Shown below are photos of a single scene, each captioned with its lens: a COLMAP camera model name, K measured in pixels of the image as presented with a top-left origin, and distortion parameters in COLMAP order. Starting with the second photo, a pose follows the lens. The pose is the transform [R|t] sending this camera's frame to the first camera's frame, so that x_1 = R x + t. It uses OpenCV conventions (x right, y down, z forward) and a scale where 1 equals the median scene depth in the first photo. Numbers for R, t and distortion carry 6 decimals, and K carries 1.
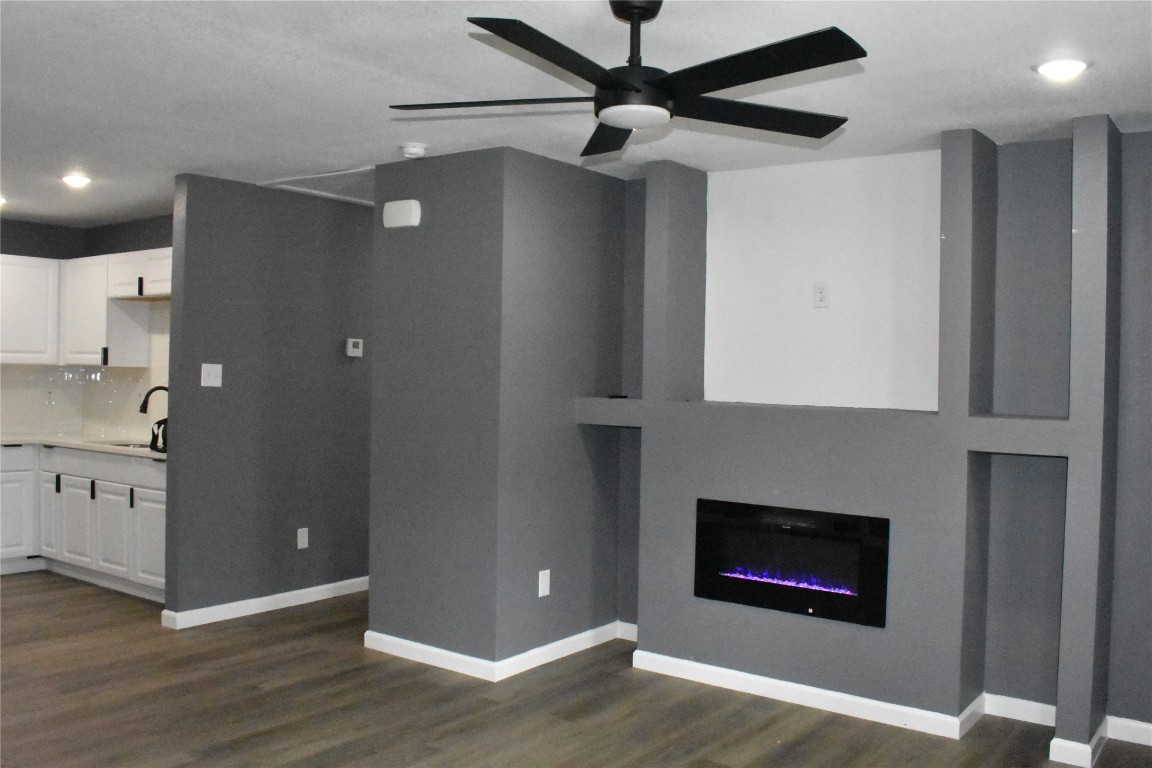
lens RADIAL K [[1032.0, 0, 576.0], [0, 1032.0, 384.0], [0, 0, 1]] dist [-0.078612, -0.008264]
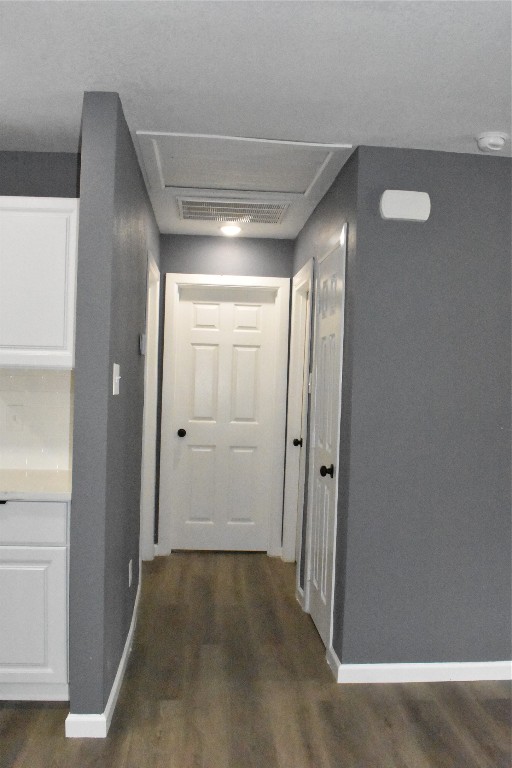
lens RADIAL K [[688.0, 0, 256.0], [0, 688.0, 384.0], [0, 0, 1]] dist [-0.078612, -0.008264]
pose [[0.769300, -0.006677, 0.638852, -0.651331], [-0.009502, 0.999715, 0.021891, -0.018813], [-0.638817, -0.022911, 0.769018, 0.599476]]
